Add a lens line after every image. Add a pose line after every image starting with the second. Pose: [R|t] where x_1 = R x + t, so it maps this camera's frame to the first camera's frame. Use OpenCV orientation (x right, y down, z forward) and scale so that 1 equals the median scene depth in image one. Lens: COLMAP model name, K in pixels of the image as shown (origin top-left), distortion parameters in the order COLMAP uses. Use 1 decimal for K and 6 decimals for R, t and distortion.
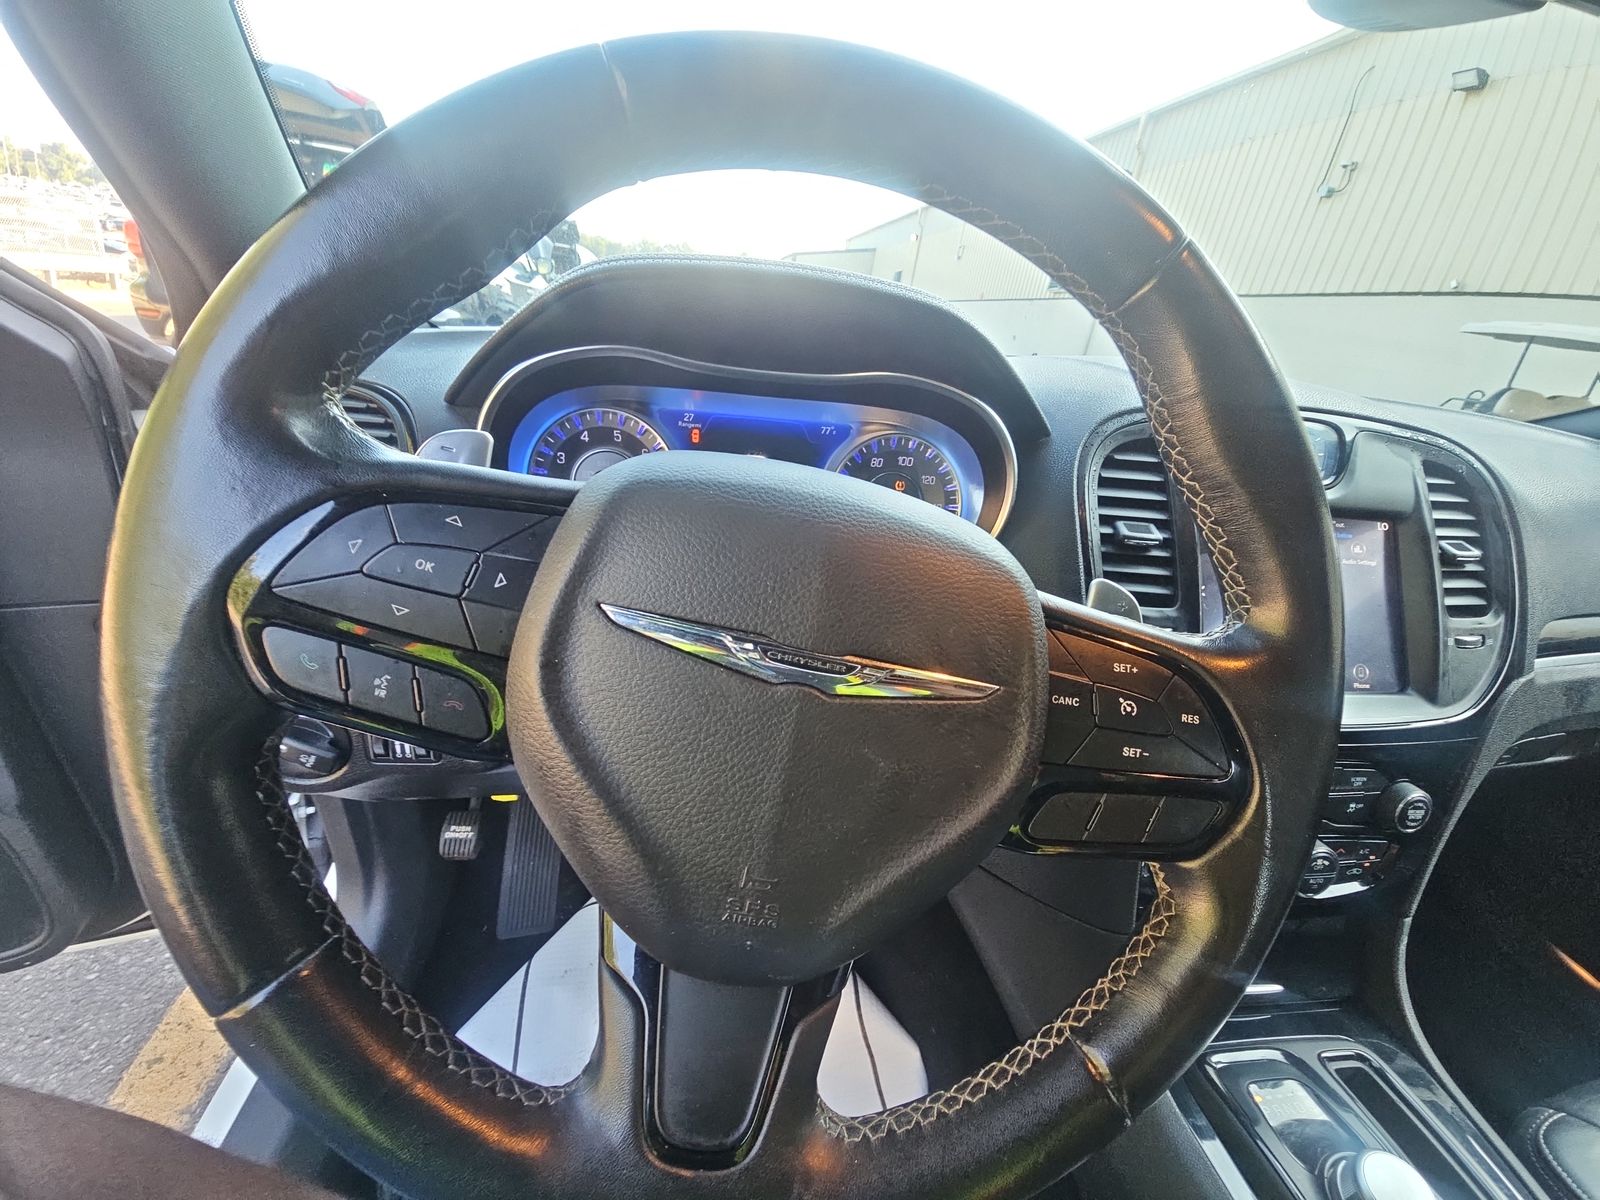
lens RADIAL K [[652.3, 0, 805.2], [0, 652.3, 605.0], [0, 0, 1]] dist [-0.003172, -0.000417]
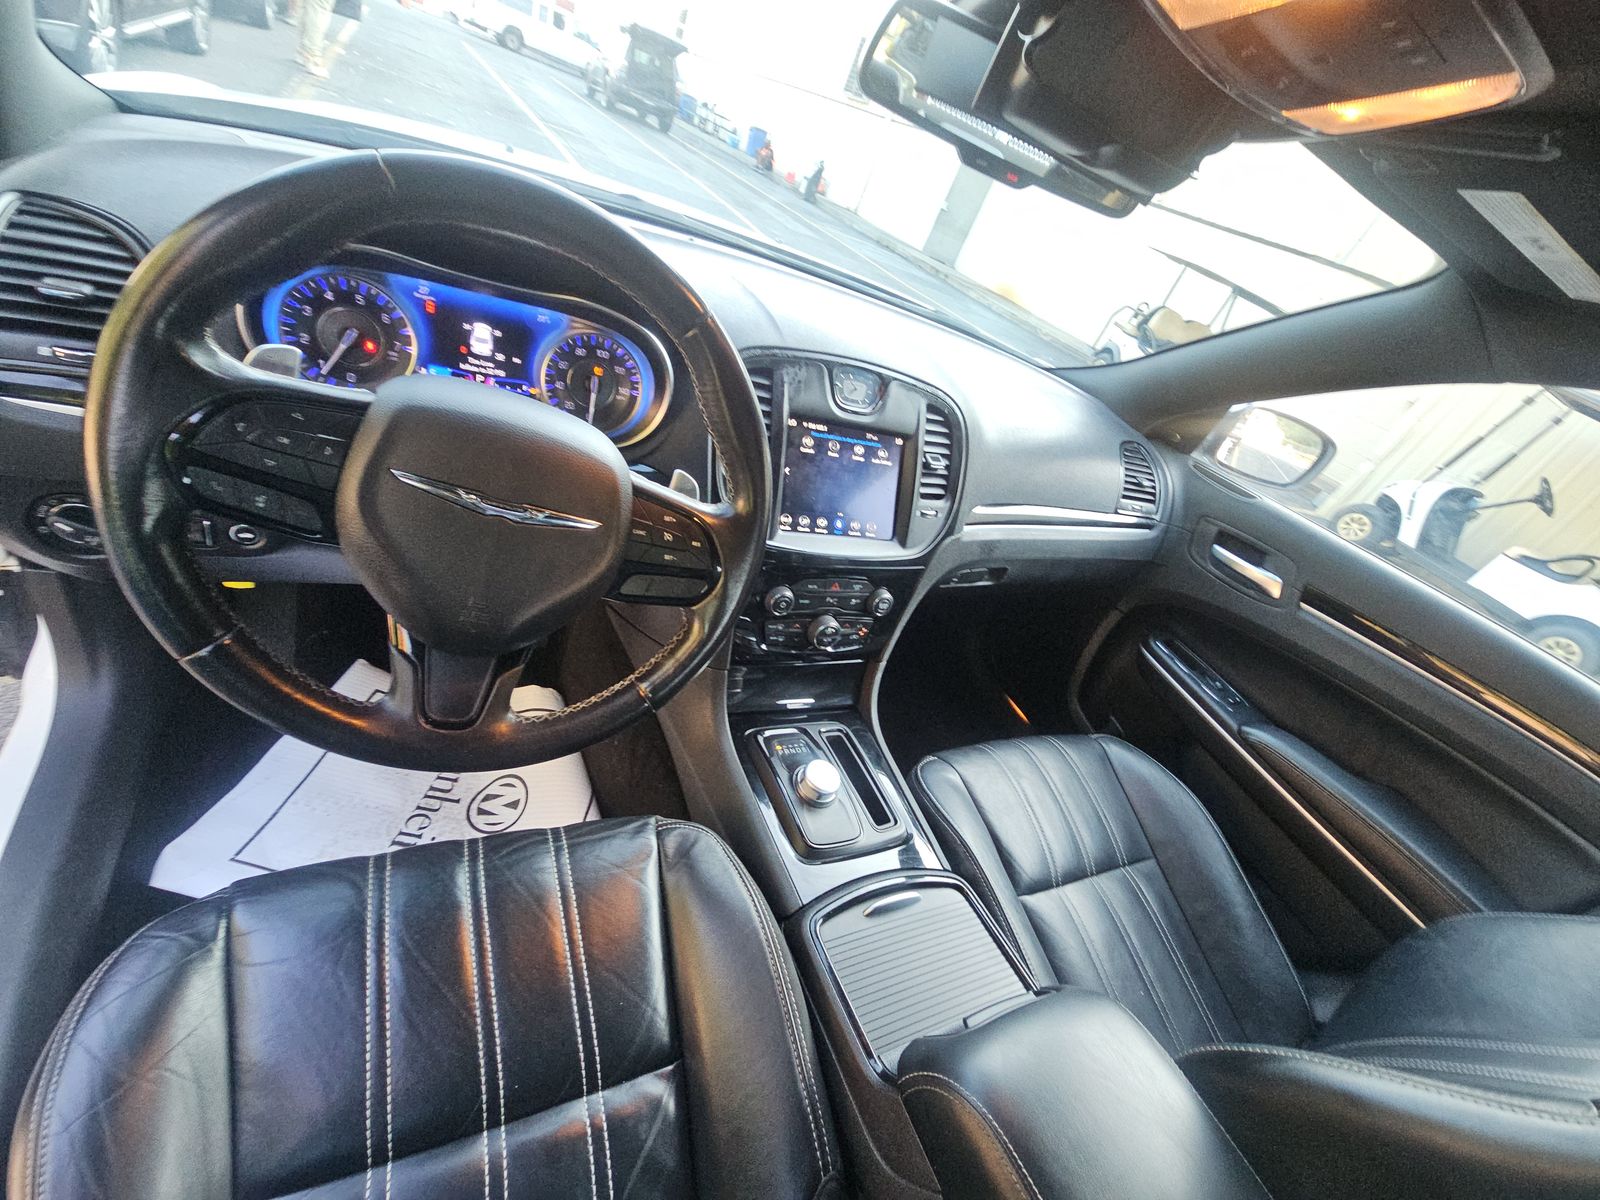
lens RADIAL K [[652.3, 0, 805.2], [0, 652.3, 605.0], [0, 0, 1]] dist [-0.003172, -0.000417]
pose [[0.929634, 0.023376, 0.367742, 0.059452], [-0.120995, 0.962015, 0.244717, -0.101245], [-0.348053, -0.271992, 0.897151, -0.558893]]
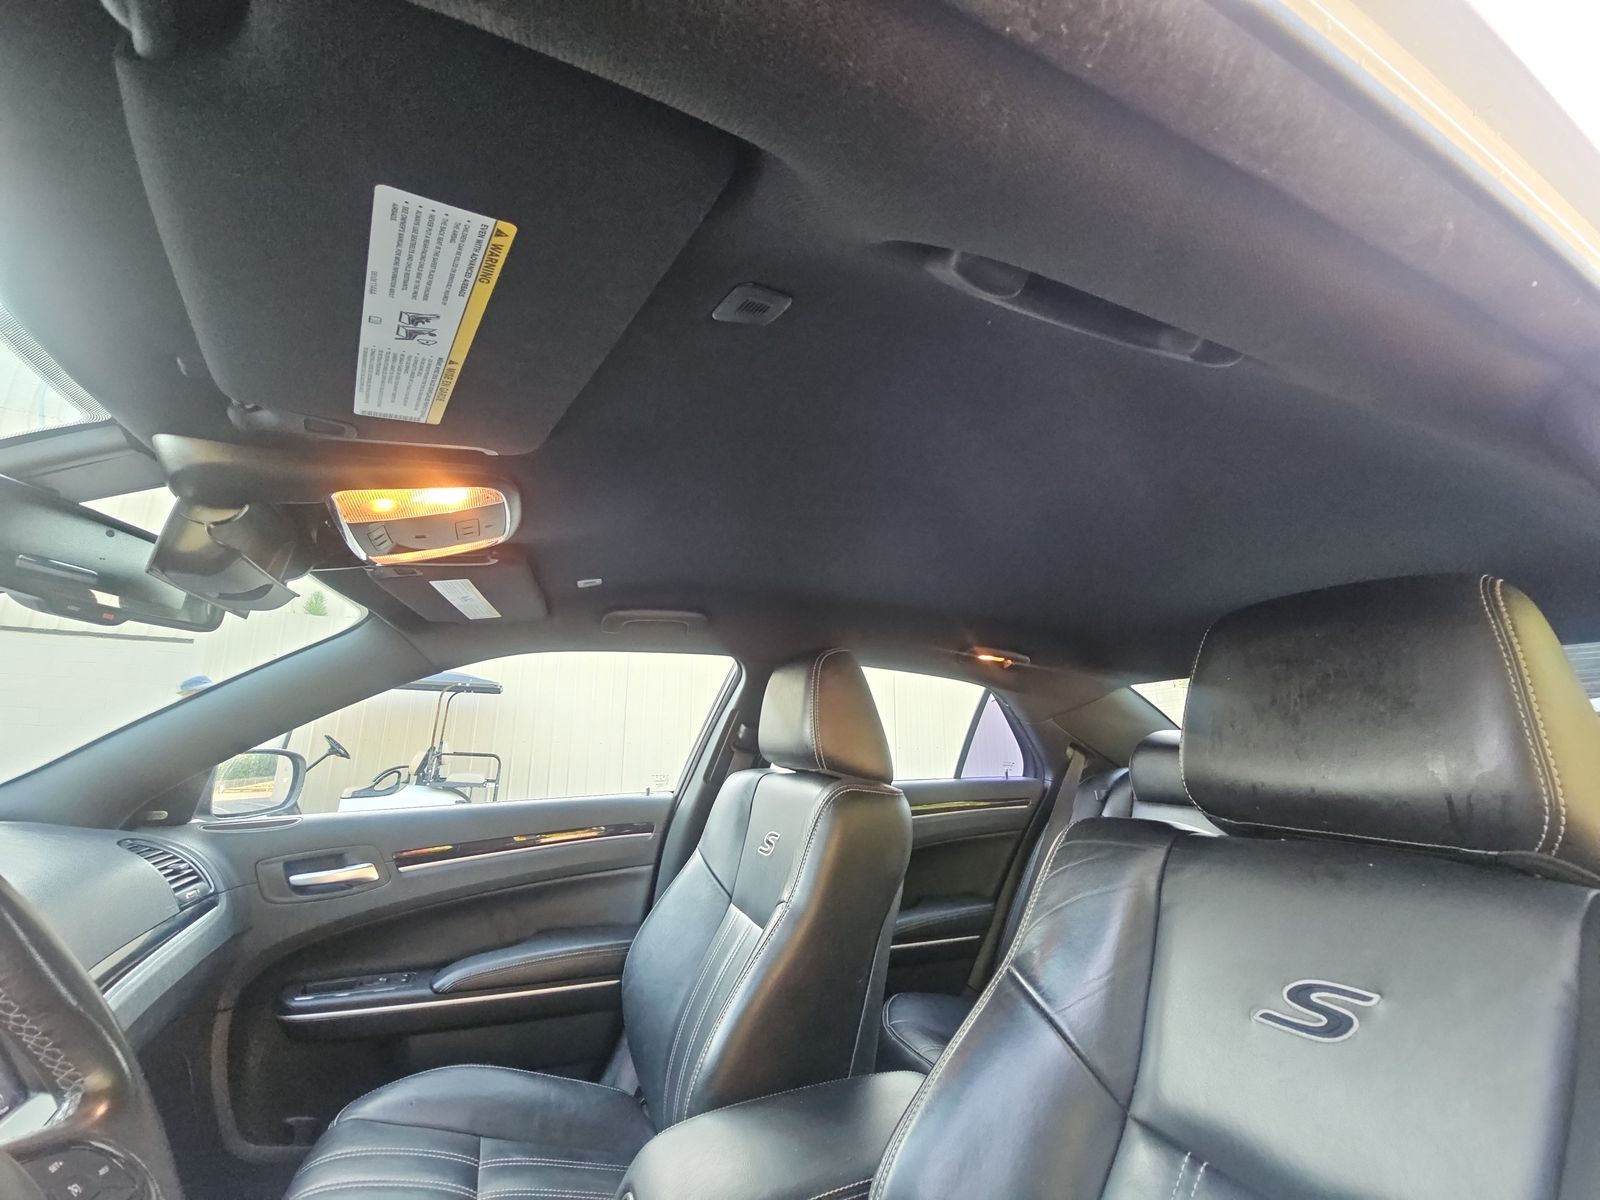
lens RADIAL K [[649.3, 0, 804.6], [0, 649.3, 610.6], [0, 0, 1]] dist [0.000164, -0.000030]
pose [[-0.292628, 0.093002, 0.951693, -0.579008], [0.341191, 0.939903, 0.013060, -0.217003], [-0.893285, 0.328531, -0.306774, -0.145816]]
